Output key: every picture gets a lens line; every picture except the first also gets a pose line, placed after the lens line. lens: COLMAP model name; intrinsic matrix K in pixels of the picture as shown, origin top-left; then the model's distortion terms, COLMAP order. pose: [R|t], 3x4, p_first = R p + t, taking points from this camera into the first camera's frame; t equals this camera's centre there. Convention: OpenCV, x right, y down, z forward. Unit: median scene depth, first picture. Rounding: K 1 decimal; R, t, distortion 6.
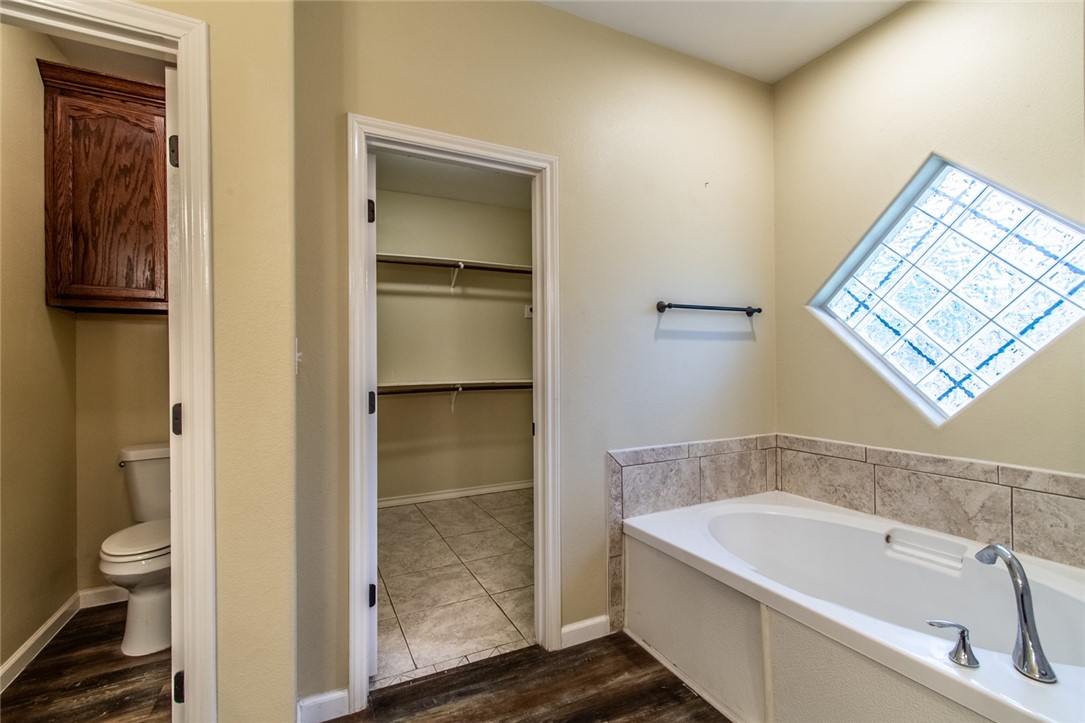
lens RADIAL K [[485.3, 0, 541.1], [0, 485.3, 364.2], [0, 0, 1]] dist [0.002970, 0.000340]
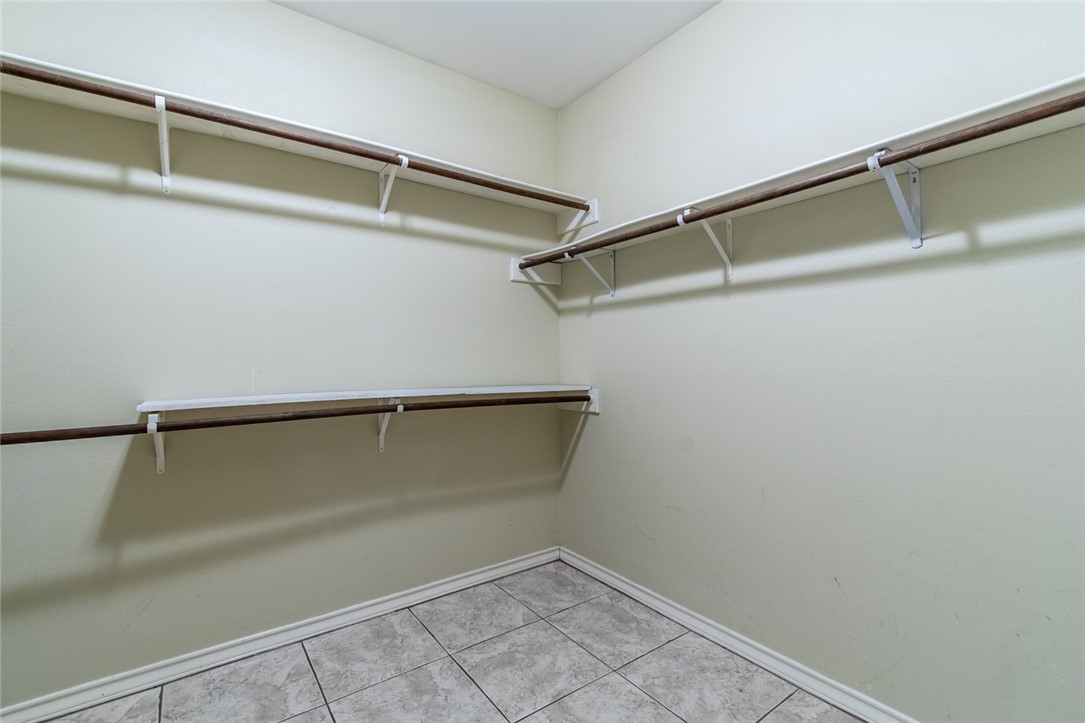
lens RADIAL K [[485.3, 0, 546.5], [0, 485.3, 357.2], [0, 0, 1]] dist [0.002970, 0.000340]
pose [[0.983083, 0.004712, 0.183098, -0.214264], [-0.003376, 0.999965, -0.007605, 0.003046], [-0.183127, 0.006858, 0.983065, 0.938015]]
